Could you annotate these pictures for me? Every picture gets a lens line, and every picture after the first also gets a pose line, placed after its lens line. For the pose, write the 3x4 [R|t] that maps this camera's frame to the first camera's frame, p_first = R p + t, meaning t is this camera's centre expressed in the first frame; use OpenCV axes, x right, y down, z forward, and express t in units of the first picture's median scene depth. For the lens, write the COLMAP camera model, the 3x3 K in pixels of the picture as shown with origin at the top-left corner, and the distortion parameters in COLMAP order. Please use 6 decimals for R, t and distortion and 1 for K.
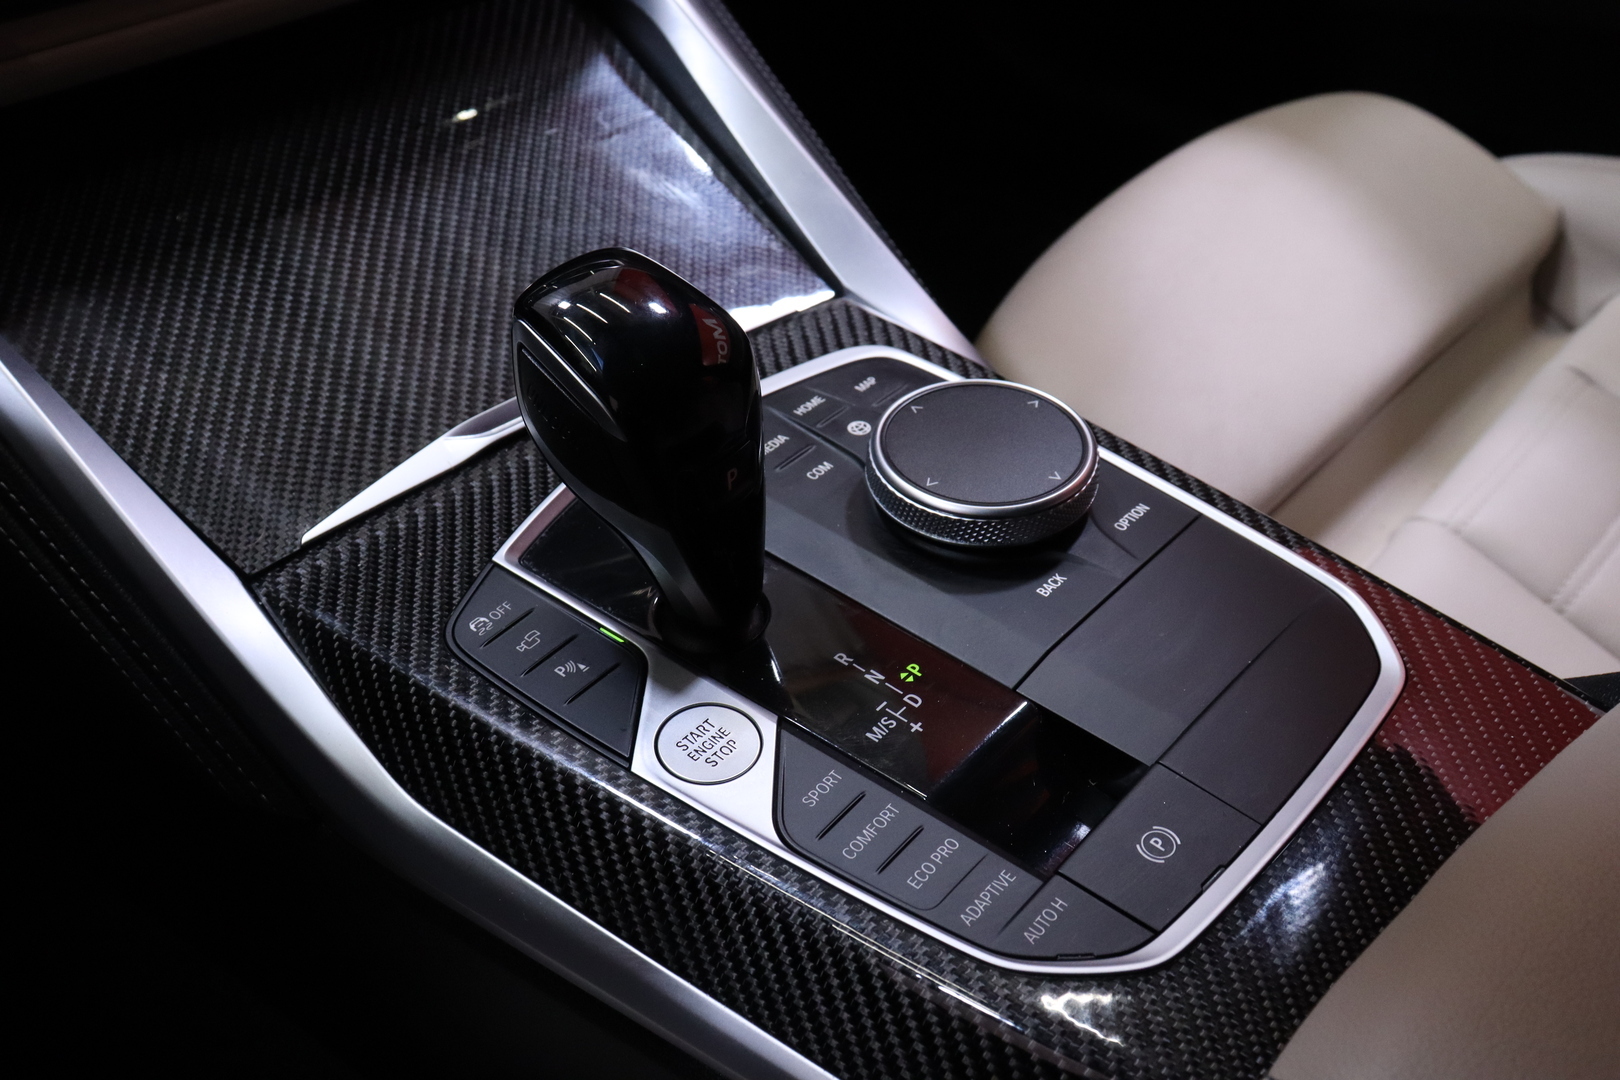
lens RADIAL K [[1759.3, 0, 806.4], [0, 1759.3, 498.7], [0, 0, 1]] dist [0.004584, 0.018541]
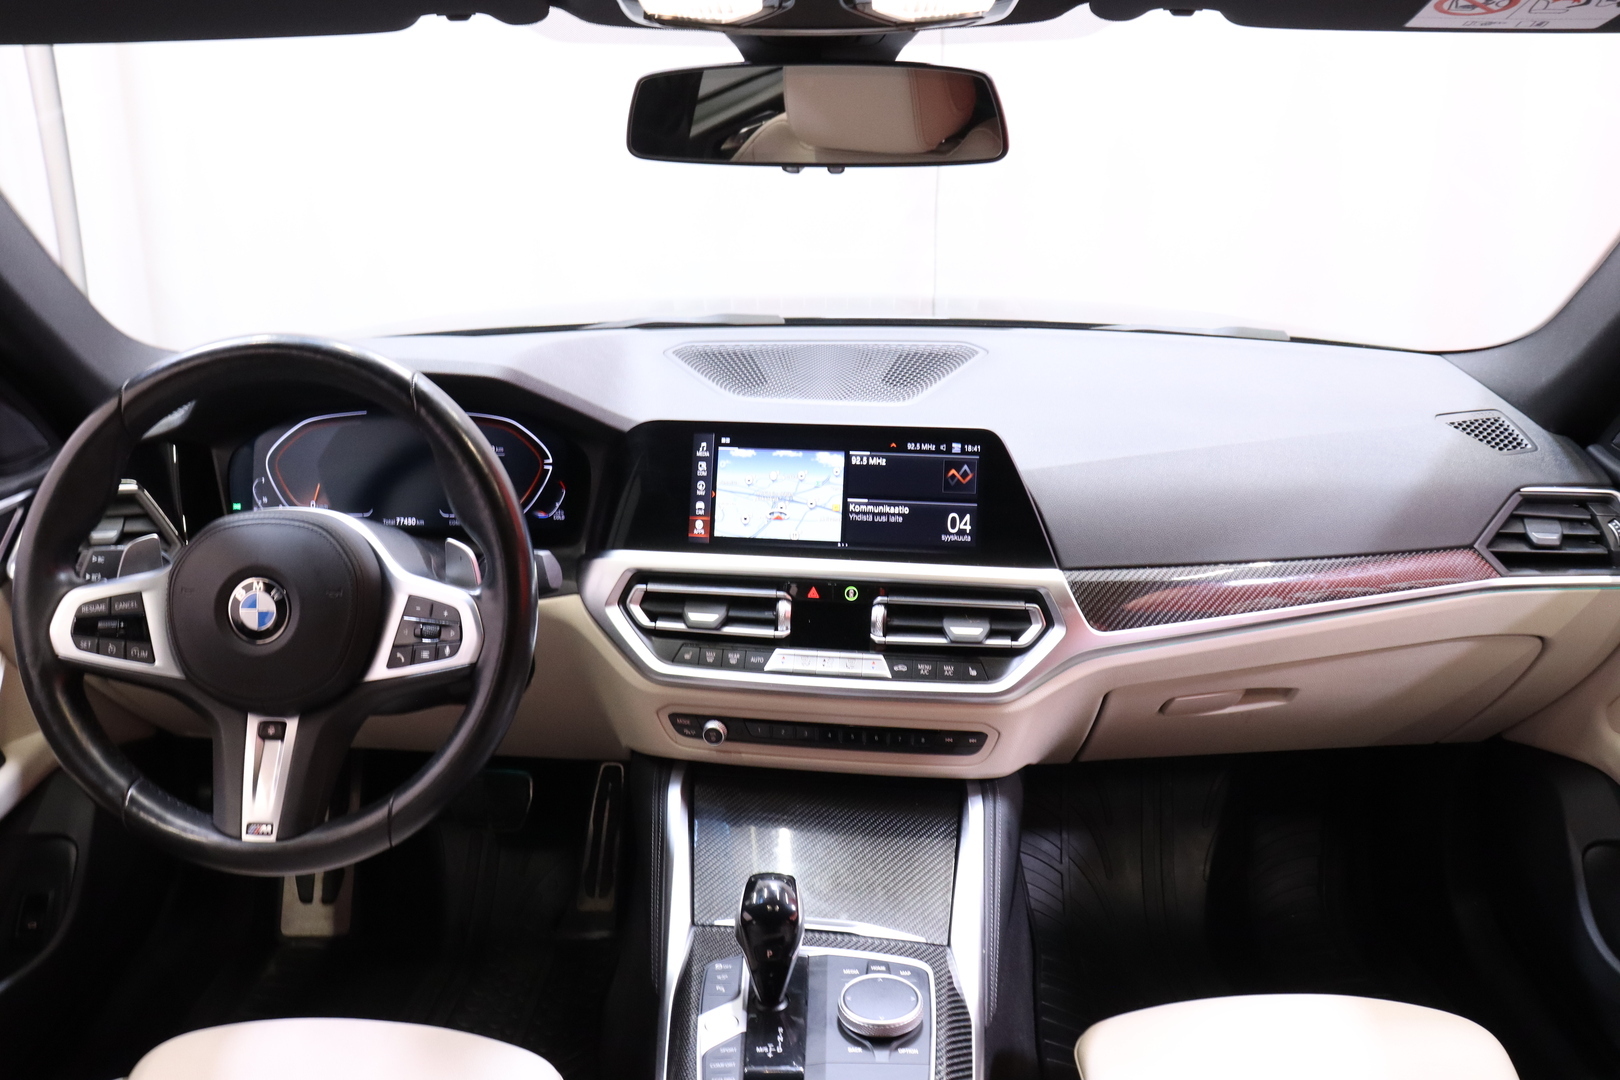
lens RADIAL K [[1310.5, 0, 800.6], [0, 1310.5, 535.0], [0, 0, 1]] dist [-0.184857, 0.151412]
pose [[0.637129, 0.219687, -0.738786, 1.402477], [-0.479212, 0.863642, -0.156458, -0.297379], [0.603675, 0.453719, 0.655527, -0.734611]]
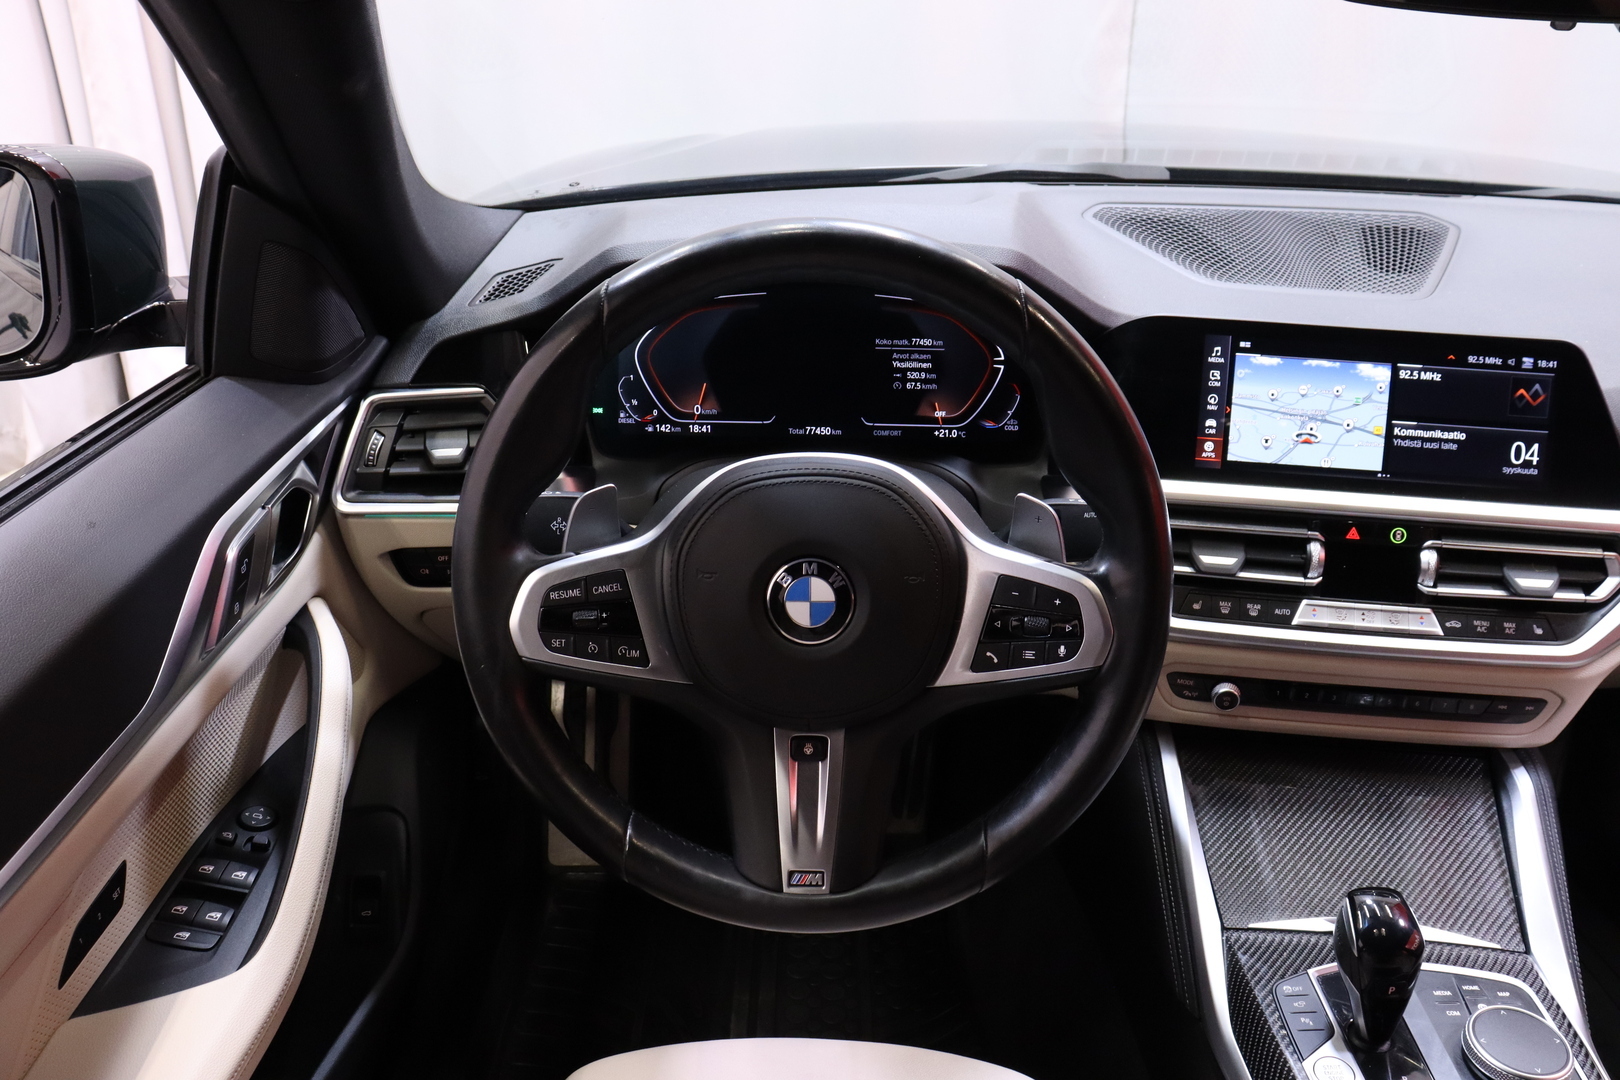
lens RADIAL K [[1310.5, 0, 800.6], [0, 1310.5, 535.0], [0, 0, 1]] dist [-0.184857, 0.151412]
pose [[0.636183, 0.332865, -0.696040, 0.434858], [-0.484529, 0.874427, -0.024687, -0.122386], [0.600419, 0.352957, 0.717578, -1.023621]]
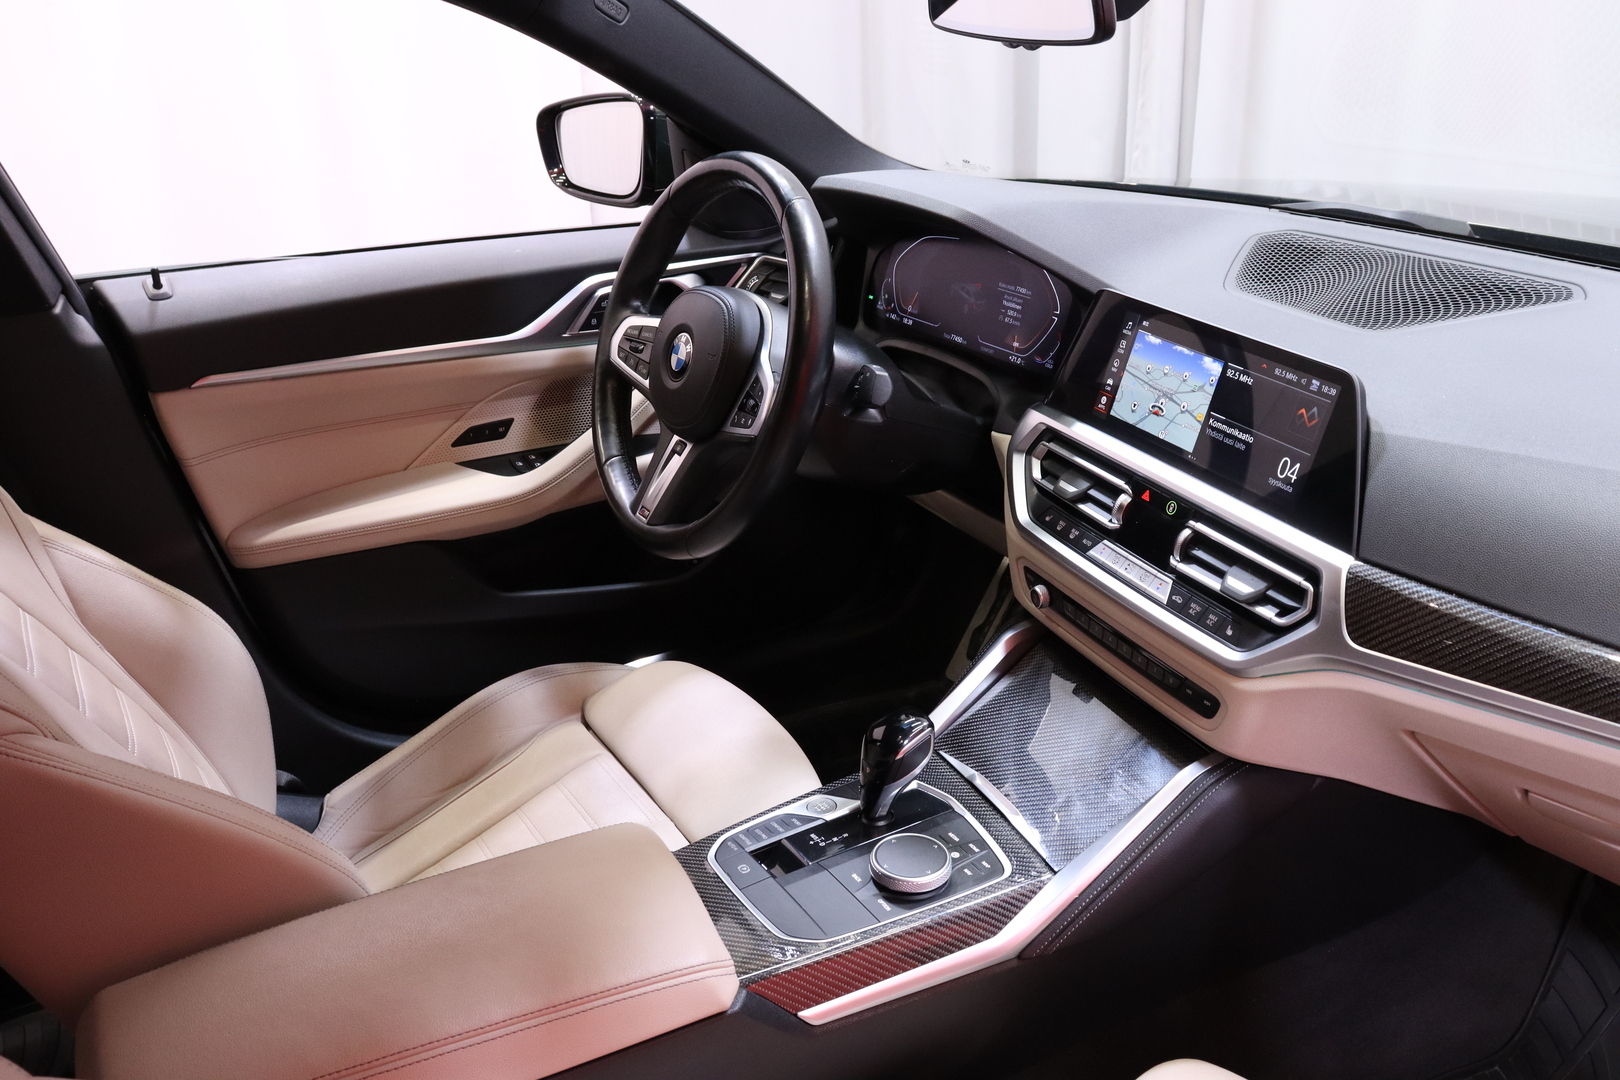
lens RADIAL K [[1310.5, 0, 800.6], [0, 1310.5, 535.0], [0, 0, 1]] dist [-0.184857, 0.151412]
pose [[-0.305998, 0.377117, -0.874156, 1.887905], [-0.582554, 0.652062, 0.485227, -1.352628], [0.752991, 0.657722, 0.020161, 0.512944]]
